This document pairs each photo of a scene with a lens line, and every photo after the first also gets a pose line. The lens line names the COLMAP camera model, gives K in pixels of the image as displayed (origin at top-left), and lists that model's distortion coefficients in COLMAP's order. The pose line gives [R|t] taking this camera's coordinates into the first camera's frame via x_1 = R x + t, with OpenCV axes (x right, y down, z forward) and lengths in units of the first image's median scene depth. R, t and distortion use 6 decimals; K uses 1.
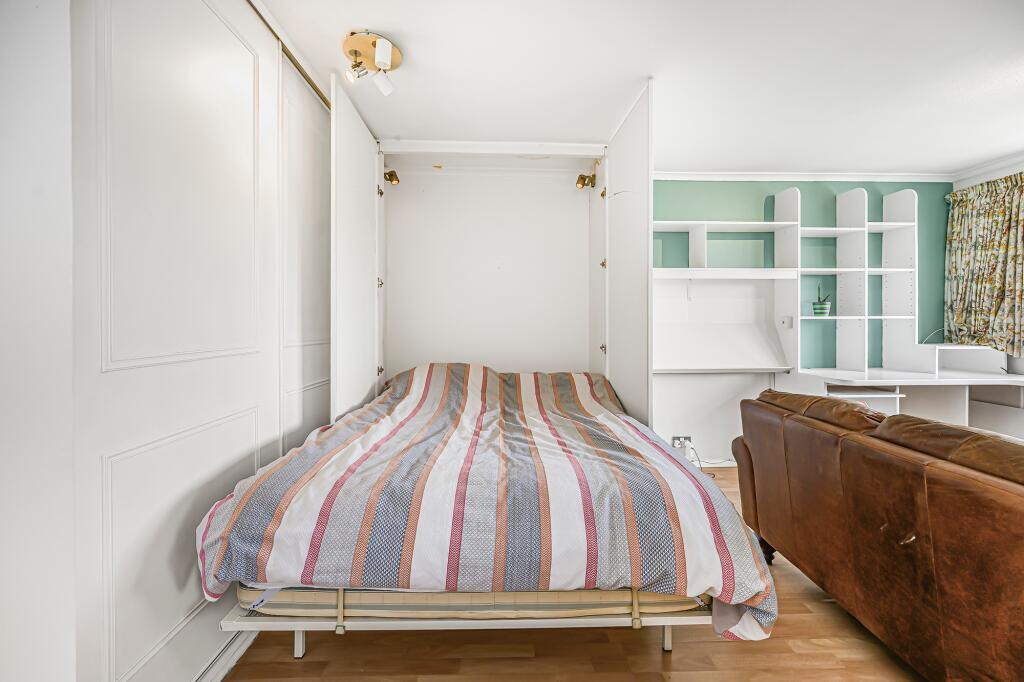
lens RADIAL K [[406.2, 0, 515.3], [0, 406.2, 323.8], [0, 0, 1]] dist [-0.002238, -0.000024]
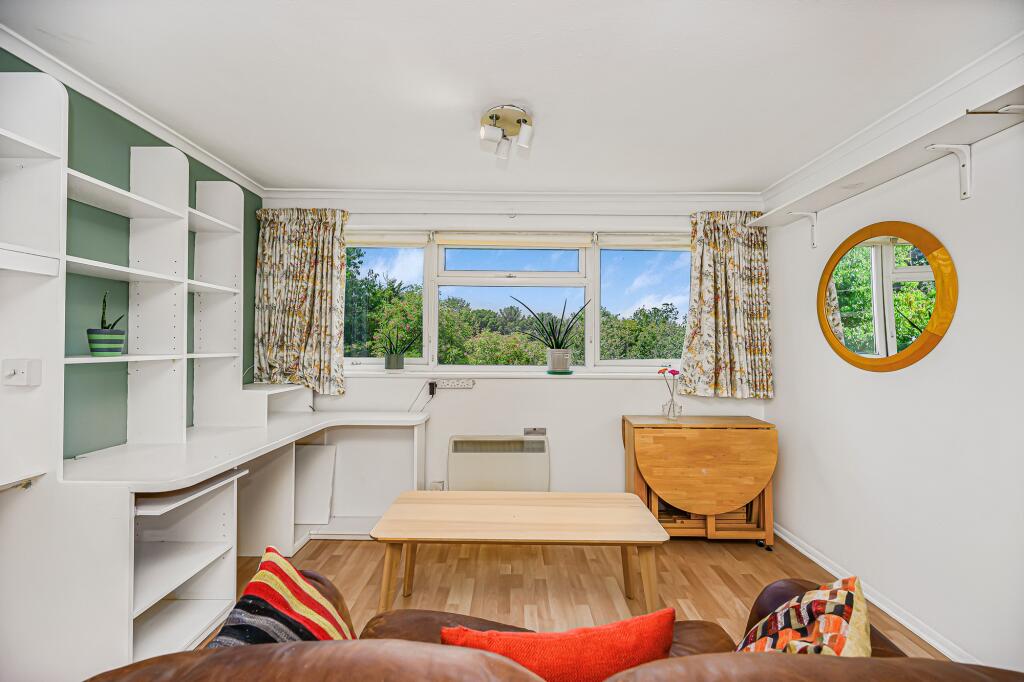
lens RADIAL K [[400.3, 0, 512.0], [0, 400.3, 341.0], [0, 0, 1]] dist [-0.001165, -0.000154]
pose [[0.040581, 0.012829, 0.999094, 0.267401], [0.001310, 0.999916, -0.012893, -0.031340], [-0.999175, 0.001832, 0.040561, 0.471385]]
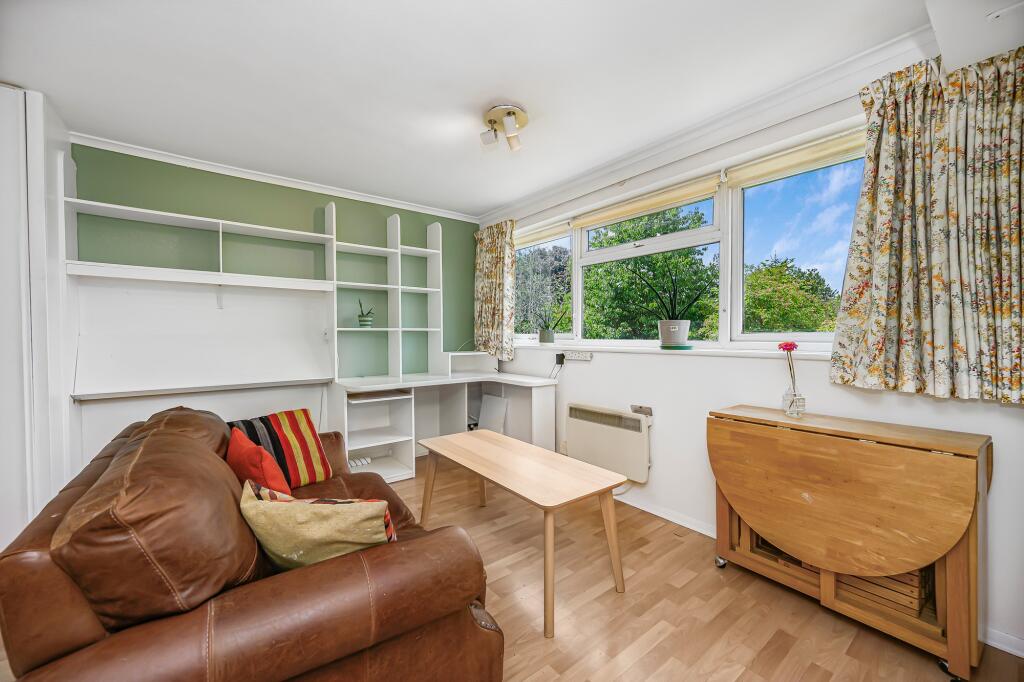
lens RADIAL K [[397.9, 0, 509.7], [0, 397.9, 343.6], [0, 0, 1]] dist [0.000833, 0.000098]
pose [[0.814977, -0.011796, 0.579373, 0.474979], [0.005119, 0.999900, 0.013158, 0.011245], [-0.579470, -0.007757, 0.814956, -0.086452]]
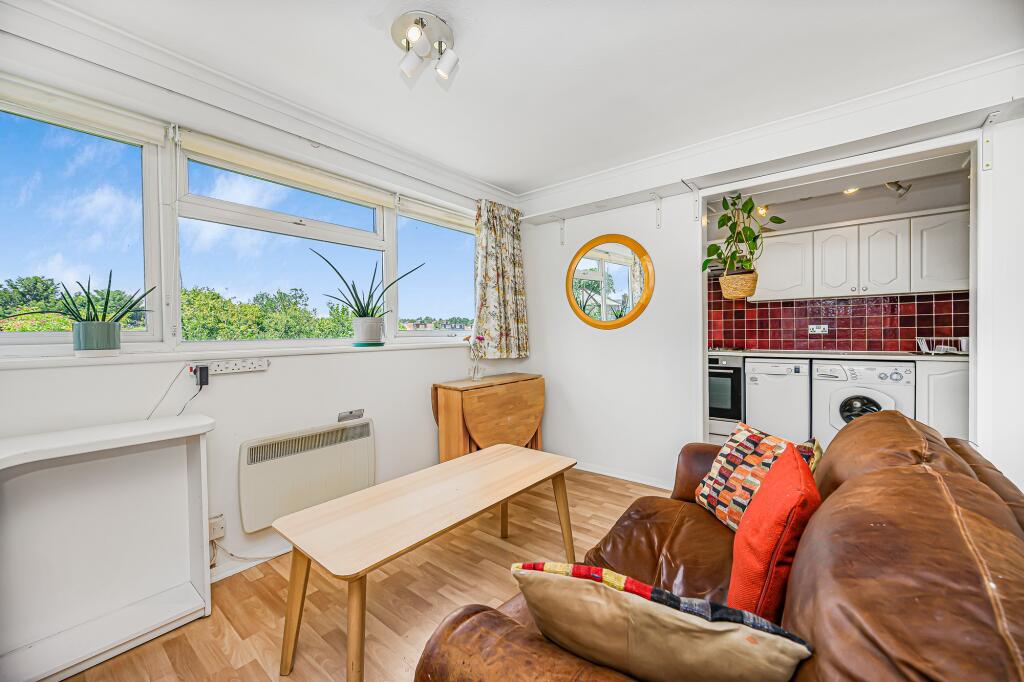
lens RADIAL K [[400.3, 0, 512.0], [0, 400.3, 341.0], [0, 0, 1]] dist [-0.001165, -0.000154]
pose [[-0.755144, -0.000749, 0.655558, 0.455784], [0.020232, 0.999496, 0.024448, 0.010308], [-0.655246, 0.031725, -0.754749, 0.839585]]
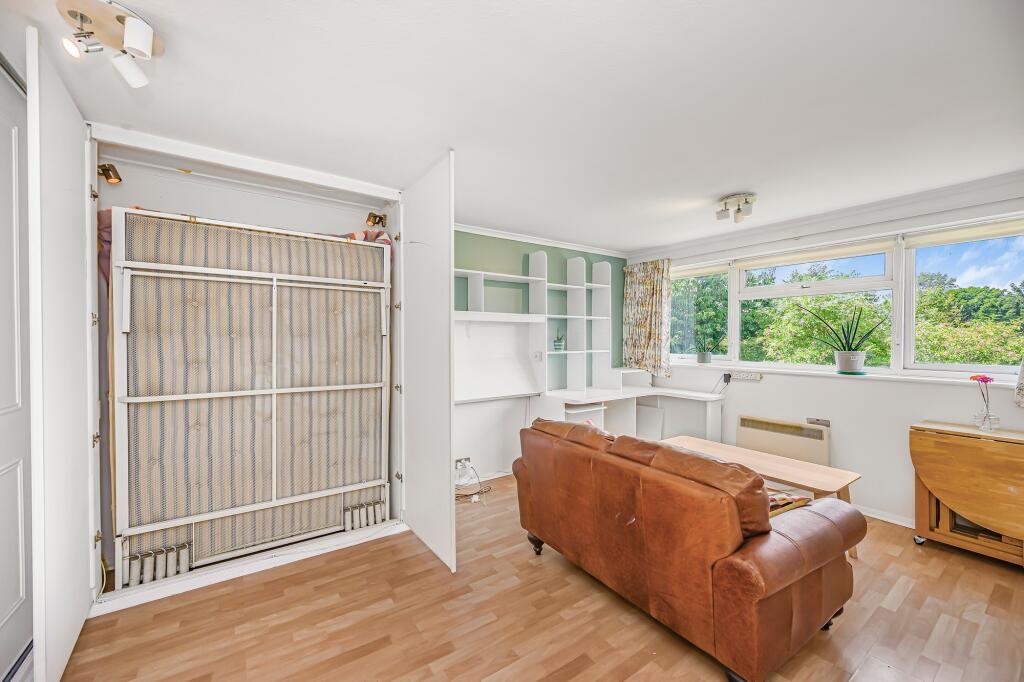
lens RADIAL K [[397.9, 0, 509.7], [0, 397.9, 343.6], [0, 0, 1]] dist [0.000833, 0.000098]
pose [[0.842877, -0.005263, 0.538081, -0.079949], [0.002004, 0.999976, 0.006642, -0.053251], [-0.538103, -0.004520, 0.842867, -0.005004]]
